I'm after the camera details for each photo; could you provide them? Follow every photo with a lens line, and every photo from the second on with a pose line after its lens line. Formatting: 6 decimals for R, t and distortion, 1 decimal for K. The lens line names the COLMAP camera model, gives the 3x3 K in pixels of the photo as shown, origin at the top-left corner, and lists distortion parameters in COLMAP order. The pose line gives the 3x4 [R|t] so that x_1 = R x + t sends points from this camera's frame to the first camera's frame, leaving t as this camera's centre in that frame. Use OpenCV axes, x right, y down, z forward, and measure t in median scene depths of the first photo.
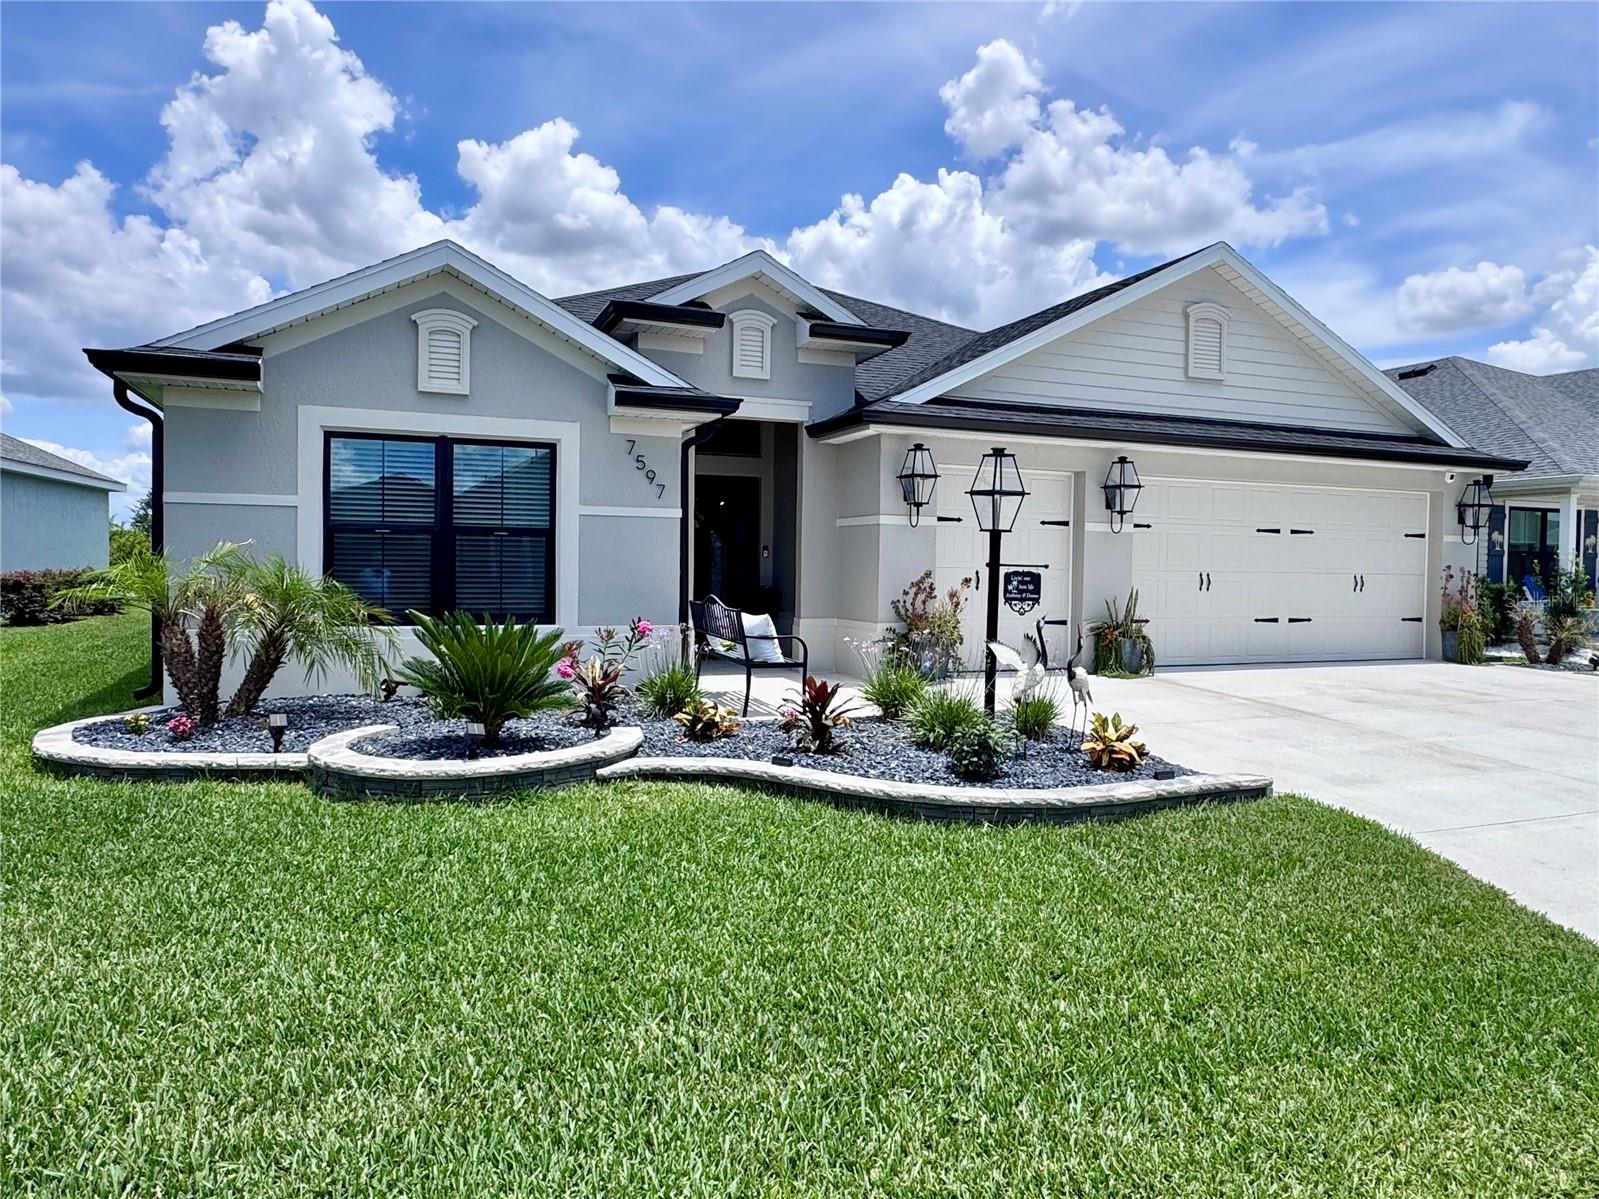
lens RADIAL K [[1038.3, 0, 799.5], [0, 1038.3, 599.5], [0, 0, 1]] dist [0.015489, 0.000173]
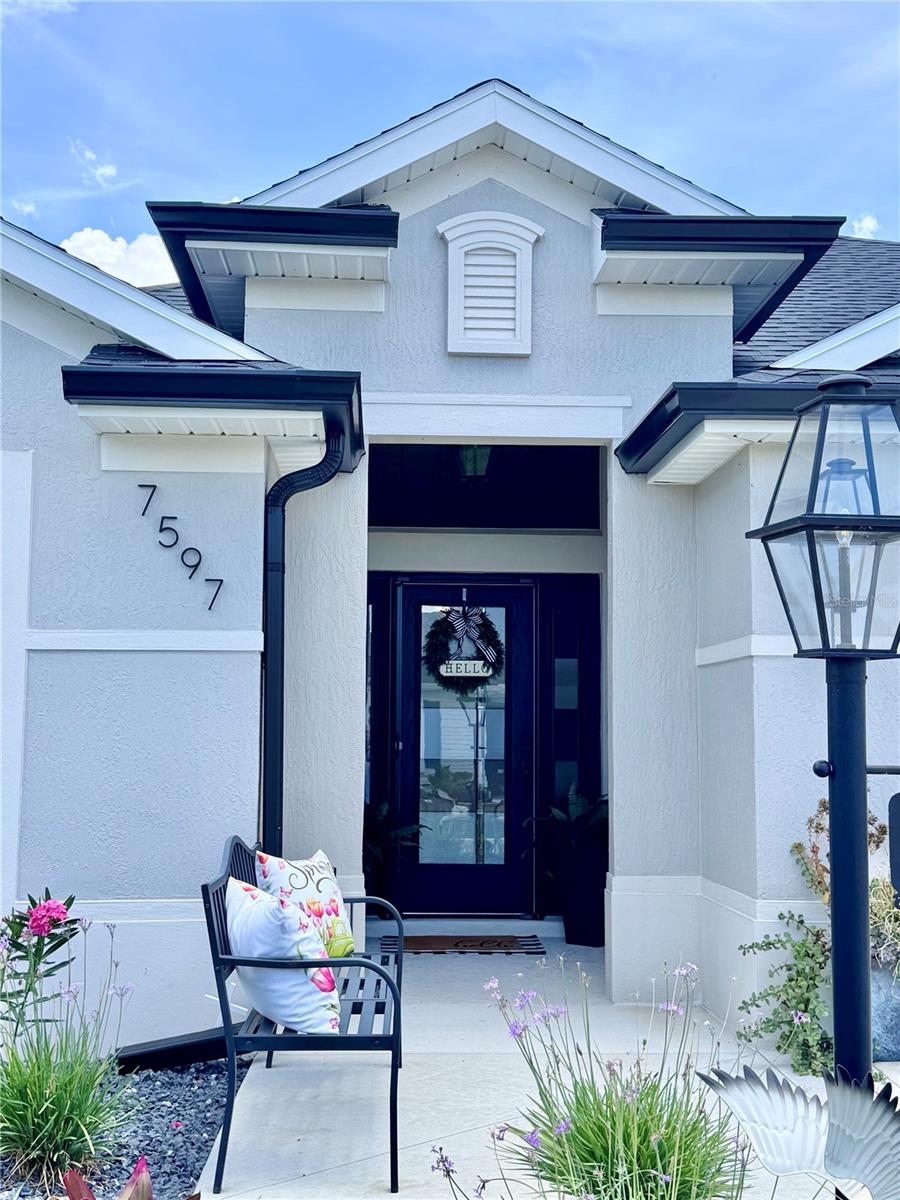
lens RADIAL K [[1482.2, 0, 450.0], [0, 1482.2, 600.0], [0, 0, 1]] dist [0.183716, 0.006026]
pose [[0.946976, -0.036724, -0.319198, 0.174265], [-0.003911, 0.992055, -0.125741, -0.021440], [0.321280, 0.120322, 0.939309, 0.441922]]
